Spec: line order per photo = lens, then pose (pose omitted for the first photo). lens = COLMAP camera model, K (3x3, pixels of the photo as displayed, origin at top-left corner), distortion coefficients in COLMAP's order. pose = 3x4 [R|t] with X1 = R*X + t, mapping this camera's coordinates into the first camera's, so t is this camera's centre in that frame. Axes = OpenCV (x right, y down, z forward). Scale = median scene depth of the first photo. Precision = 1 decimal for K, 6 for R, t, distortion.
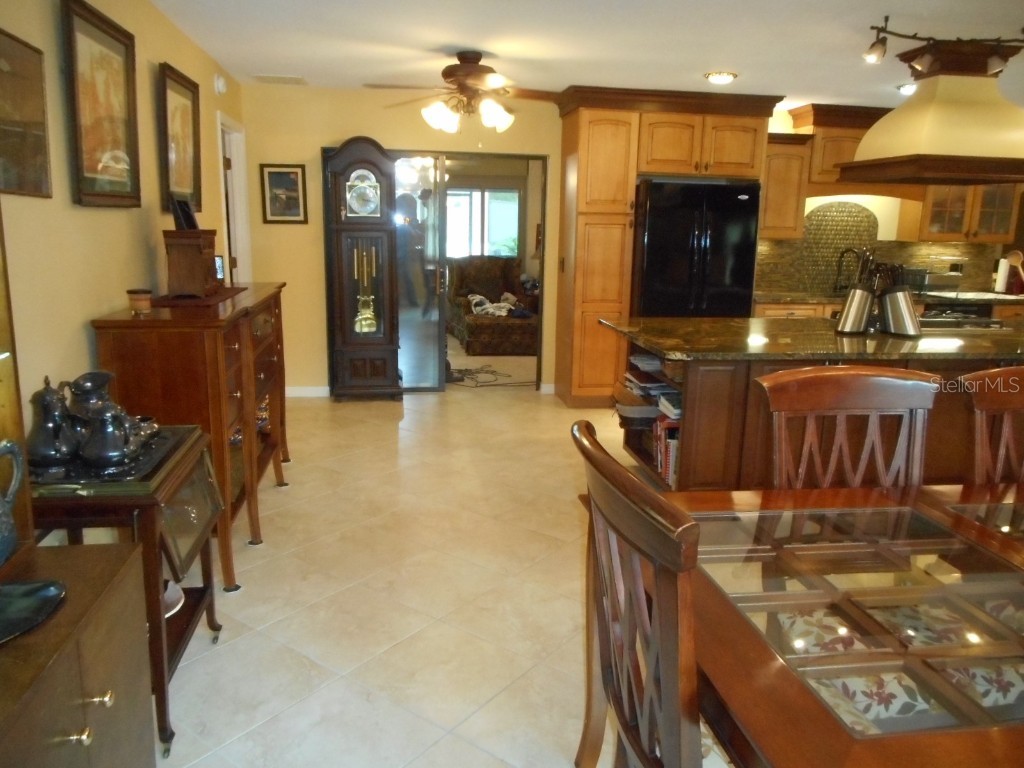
lens RADIAL K [[768.8, 0, 519.0], [0, 768.8, 381.4], [0, 0, 1]] dist [0.001113, -0.002670]
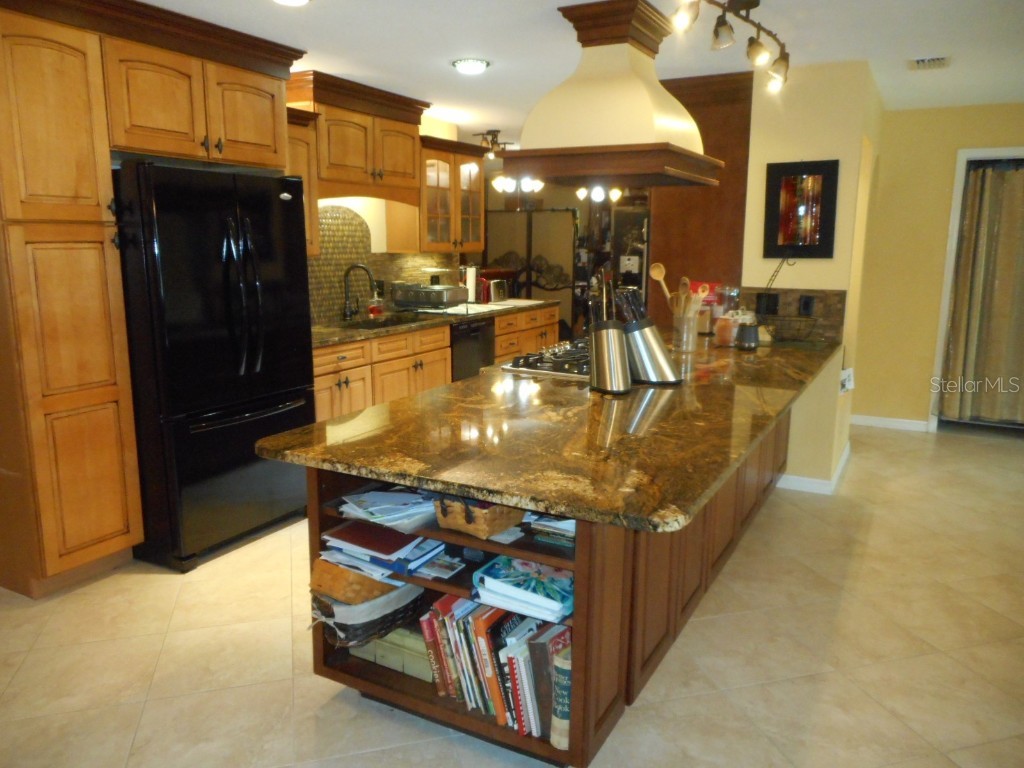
lens RADIAL K [[768.8, 0, 519.0], [0, 768.8, 381.4], [0, 0, 1]] dist [0.001113, -0.002670]
pose [[0.604767, -0.164449, 0.779239, -0.120771], [0.169005, 0.982664, 0.076214, -0.097181], [-0.778264, 0.085603, 0.622075, 0.433399]]
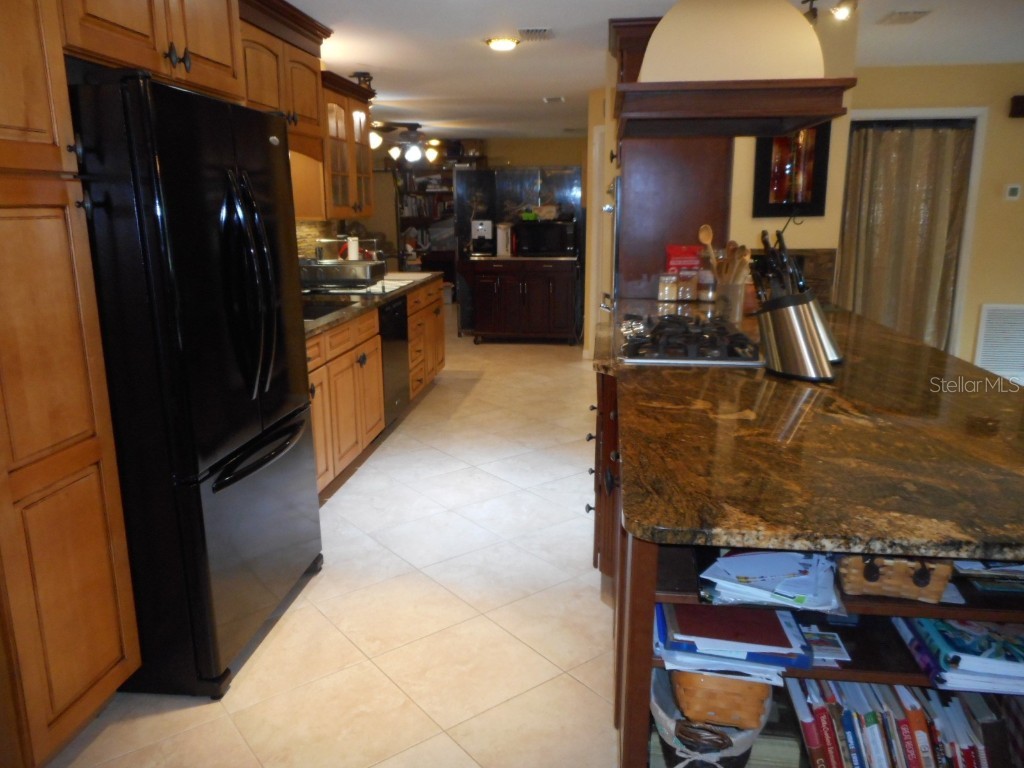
lens RADIAL K [[769.0, 0, 512.0], [0, 769.0, 384.0], [0, 0, 1]] dist [-0.000199, -0.006936]
pose [[0.281117, -0.242246, 0.928596, -0.128980], [0.207060, 0.960136, 0.187790, -0.150283], [-0.937069, 0.139484, 0.320070, 0.711668]]
